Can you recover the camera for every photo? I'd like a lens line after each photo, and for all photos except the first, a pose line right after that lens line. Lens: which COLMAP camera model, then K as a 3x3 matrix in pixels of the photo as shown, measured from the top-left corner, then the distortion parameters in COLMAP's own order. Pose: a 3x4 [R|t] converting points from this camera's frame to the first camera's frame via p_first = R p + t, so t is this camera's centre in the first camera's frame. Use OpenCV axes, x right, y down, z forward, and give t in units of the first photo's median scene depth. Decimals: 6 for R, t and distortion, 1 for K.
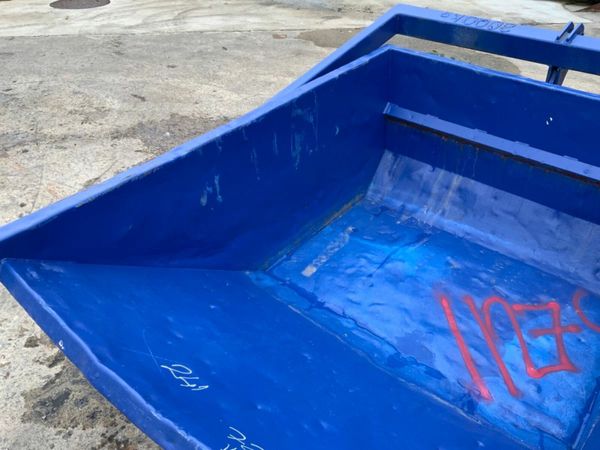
lens RADIAL K [[489.8, 0, 297.4], [0, 489.8, 228.4], [0, 0, 1]] dist [0.013949, -0.038775]
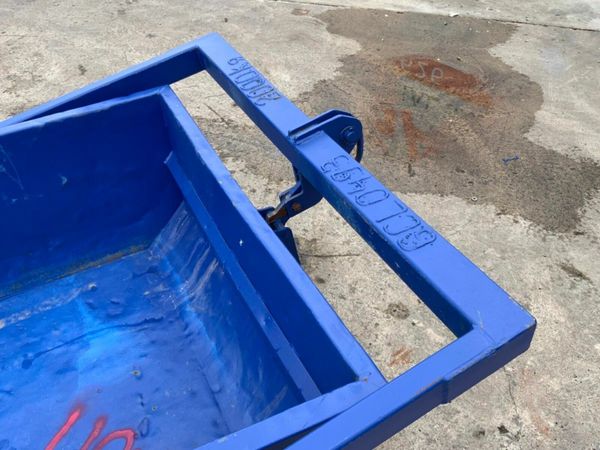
lens RADIAL K [[489.8, 0, 300.2], [0, 489.8, 226.0], [0, 0, 1]] dist [0.013949, -0.038775]
pose [[0.925122, 0.254806, -0.281465, 0.695266], [-0.221623, 0.964354, 0.144583, -0.322651], [0.308273, -0.071378, 0.948616, 0.284060]]
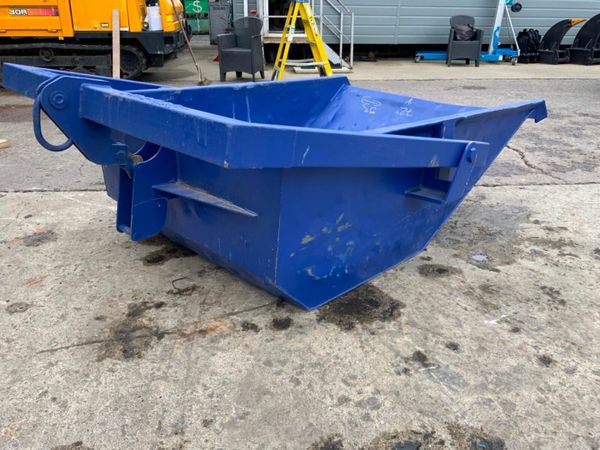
lens RADIAL K [[489.8, 0, 299.8], [0, 489.8, 224.9], [0, 0, 1]] dist [0.013949, -0.038775]
pose [[-0.993381, -0.060736, 0.097492, 0.098744], [0.053648, 0.505169, 0.861351, -0.853395], [-0.101565, 0.860881, -0.498567, 1.407181]]
